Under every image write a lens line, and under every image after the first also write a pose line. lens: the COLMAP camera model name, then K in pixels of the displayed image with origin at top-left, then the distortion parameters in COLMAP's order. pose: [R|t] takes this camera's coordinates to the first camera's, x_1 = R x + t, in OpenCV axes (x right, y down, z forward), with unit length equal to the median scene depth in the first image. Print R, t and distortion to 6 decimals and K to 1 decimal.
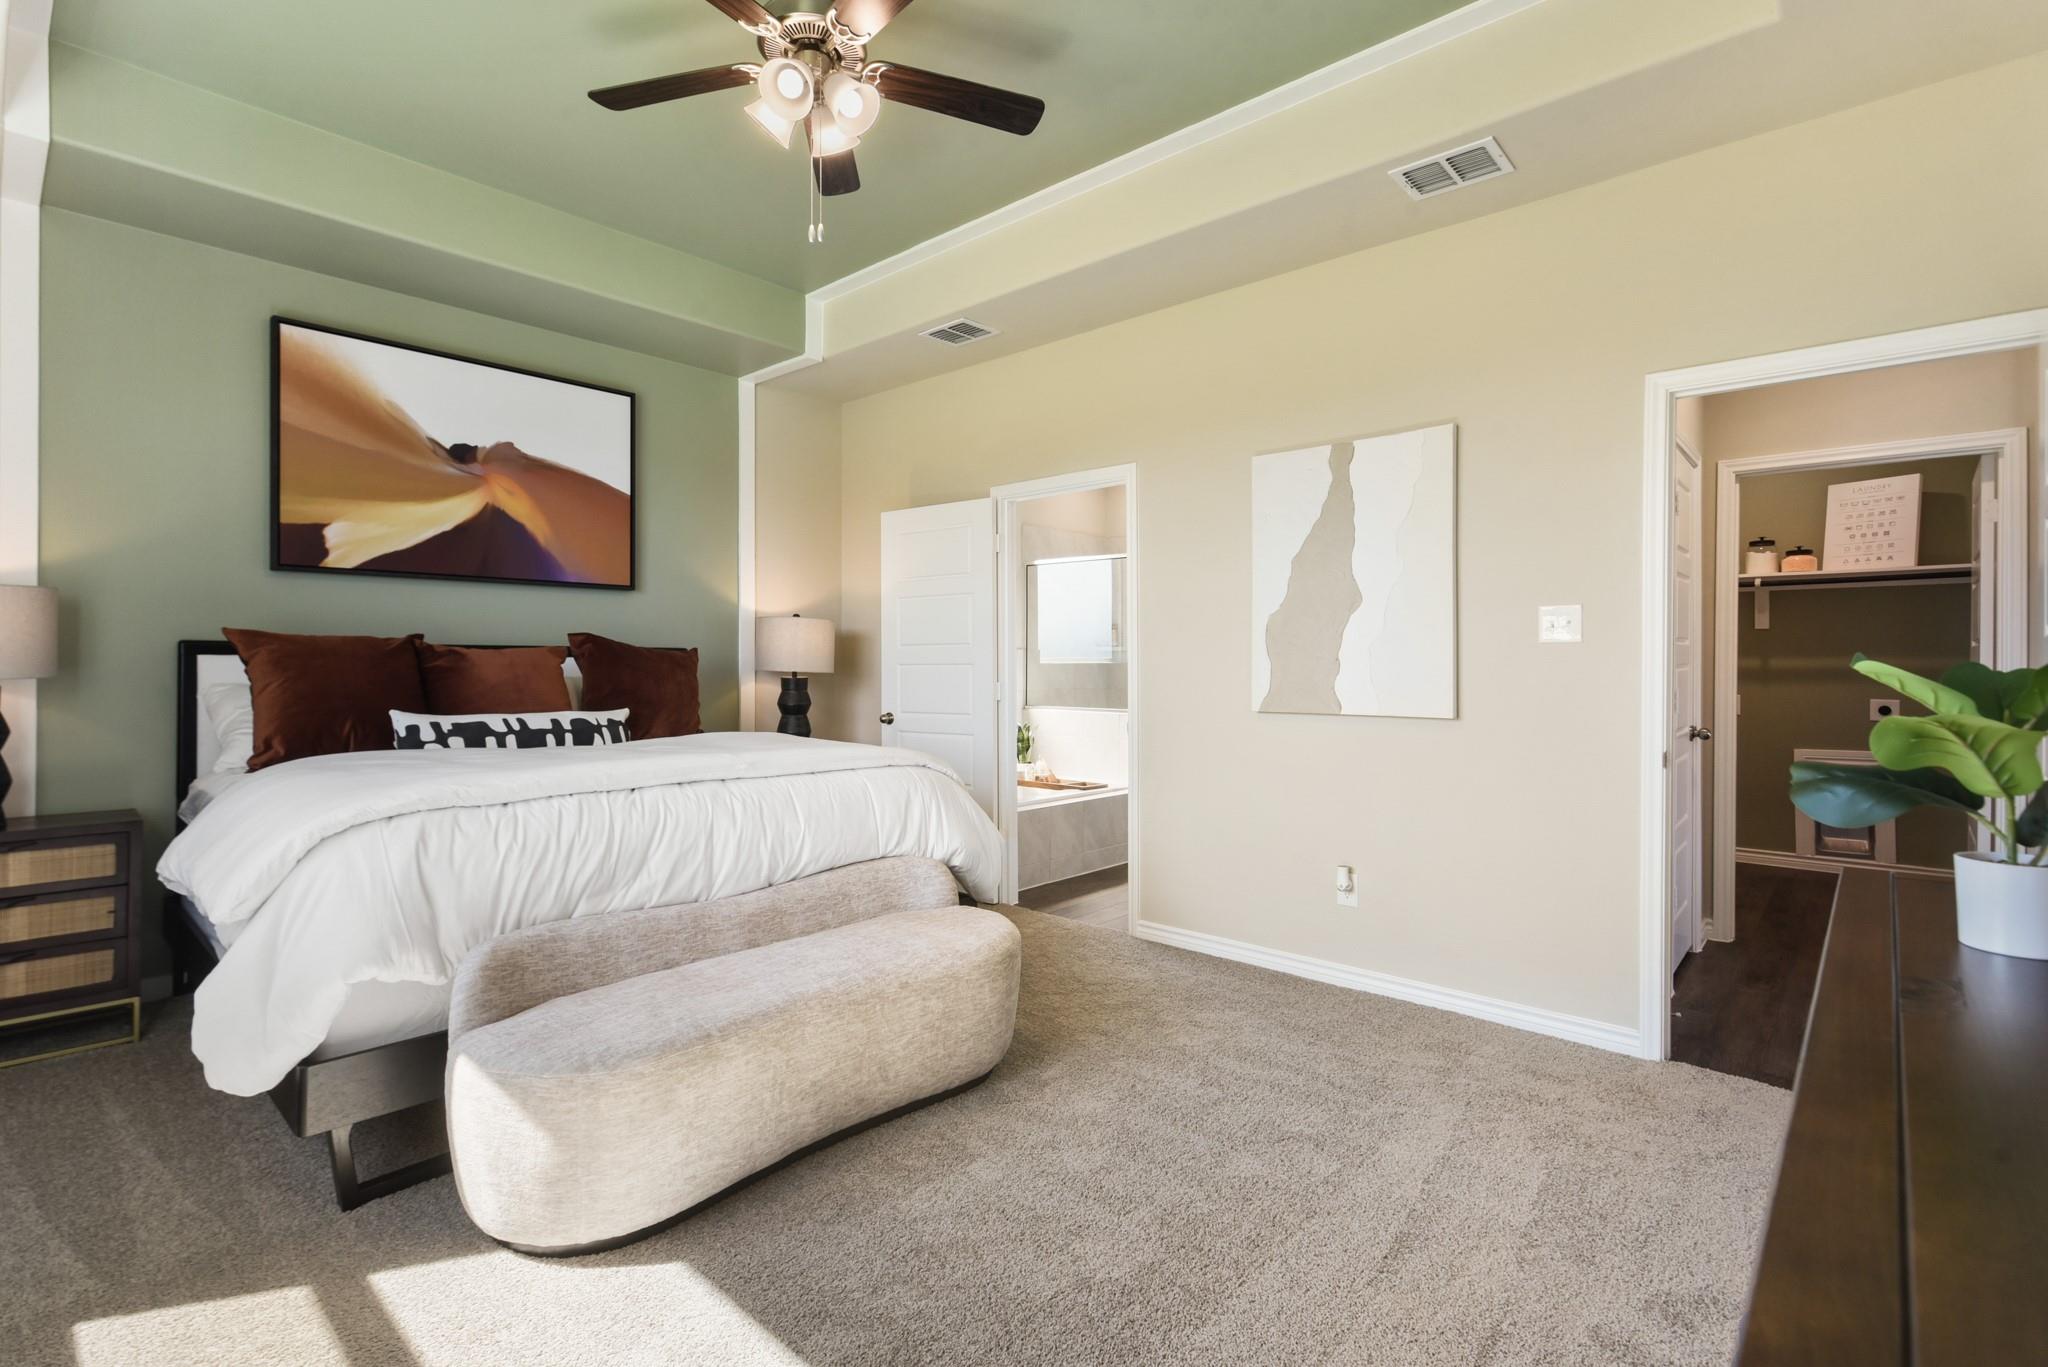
lens RADIAL K [[944.0, 0, 1005.9], [0, 944.0, 668.5], [0, 0, 1]] dist [0.000435, -0.000447]
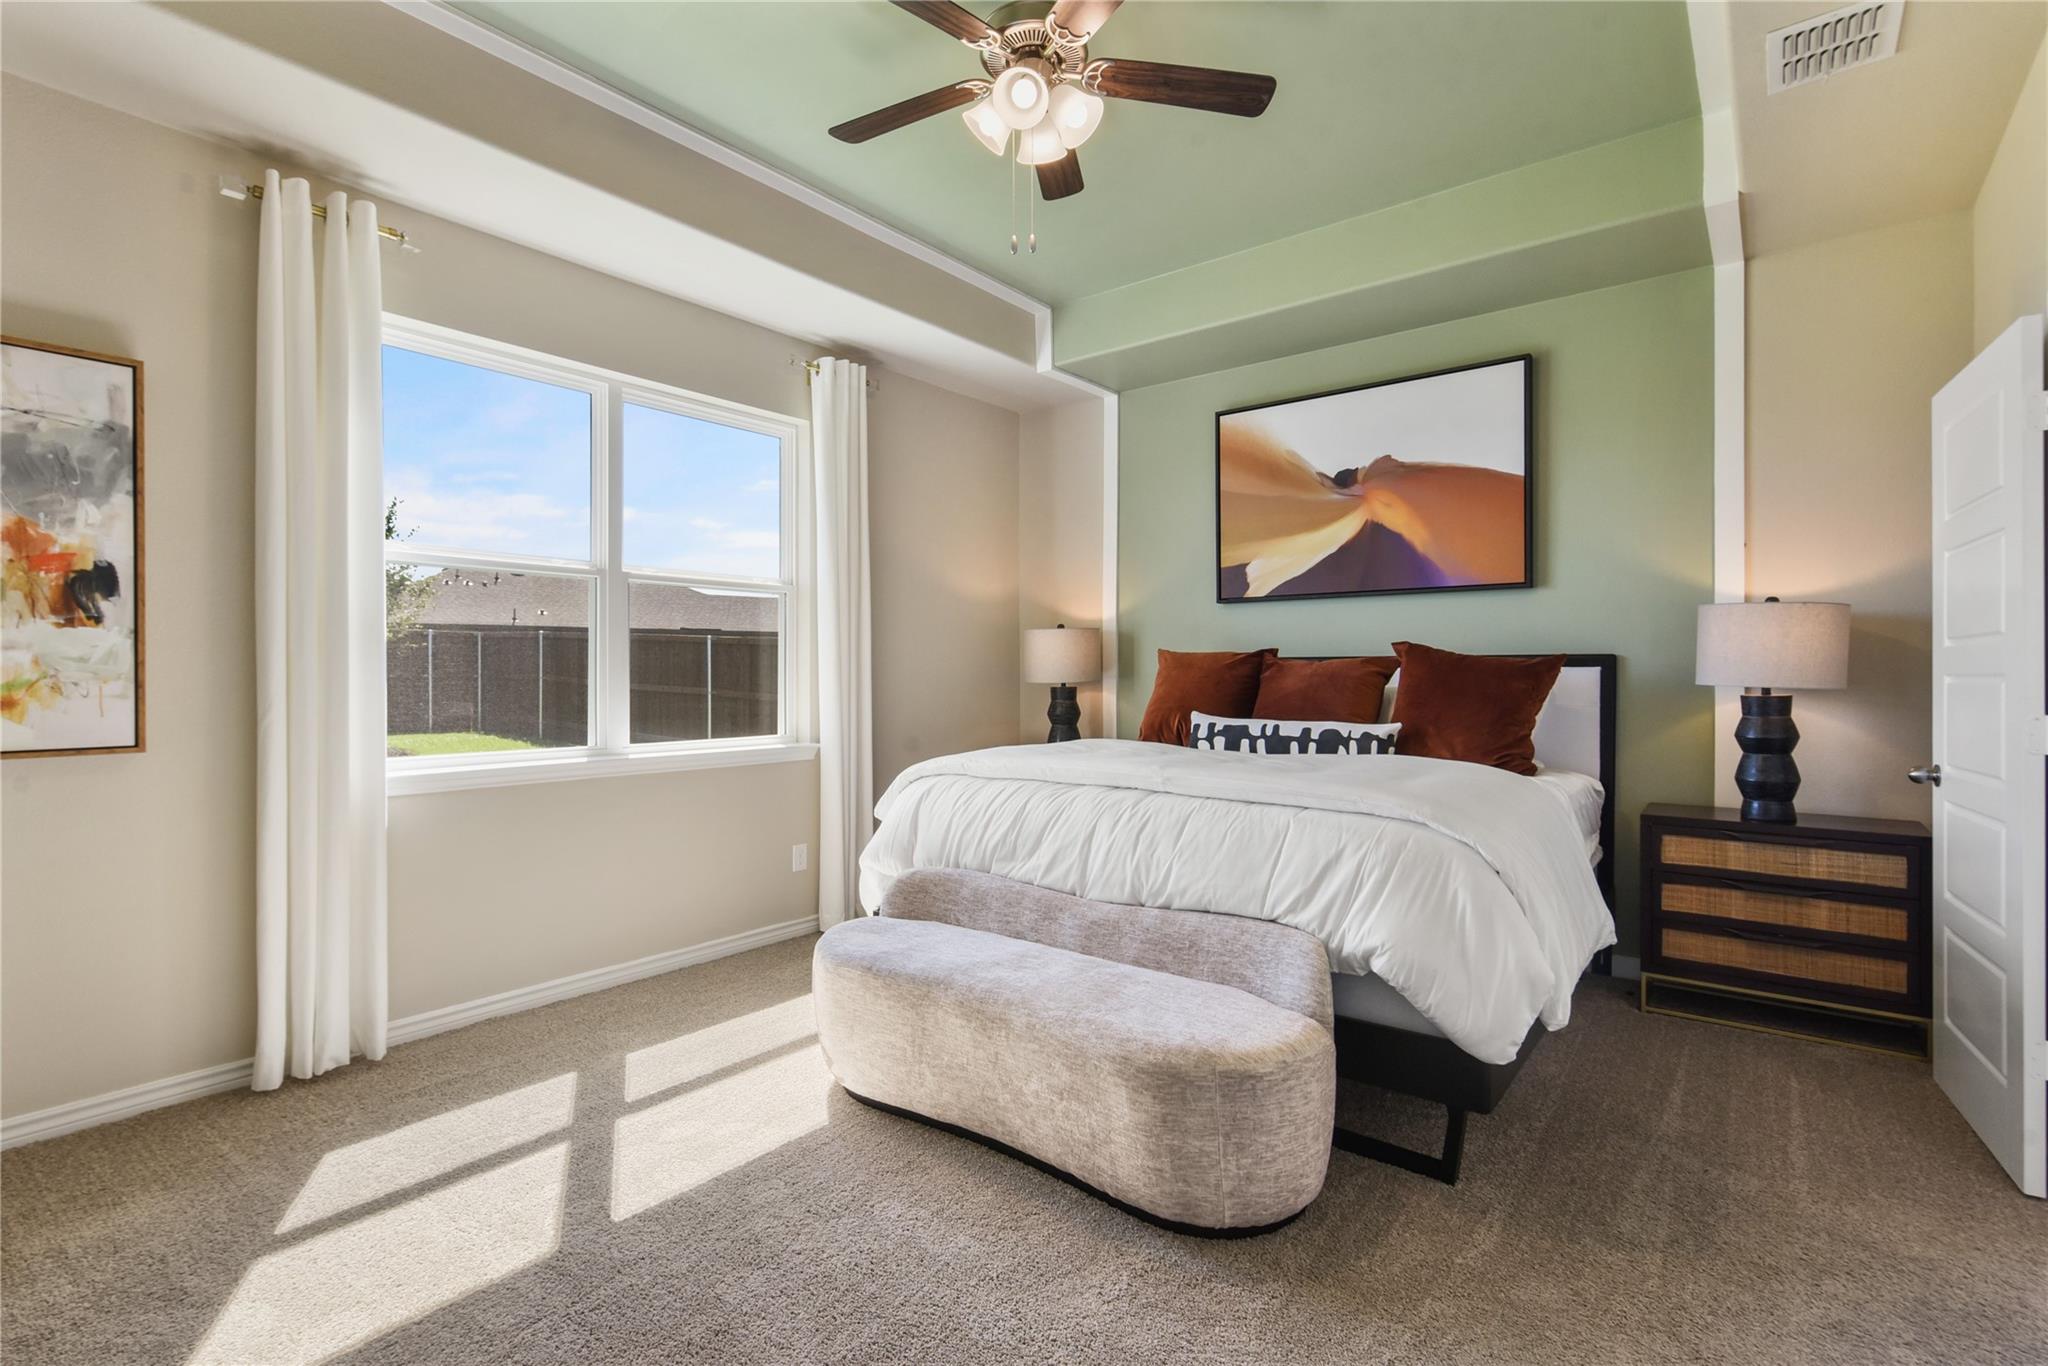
lens RADIAL K [[956.0, 0, 1005.4], [0, 956.0, 668.2], [0, 0, 1]] dist [0.000264, -0.000321]
pose [[0.069915, -0.005283, -0.997539, 0.528877], [-0.004599, 0.999974, -0.005618, -0.004120], [0.997542, 0.004981, 0.069889, 0.588790]]
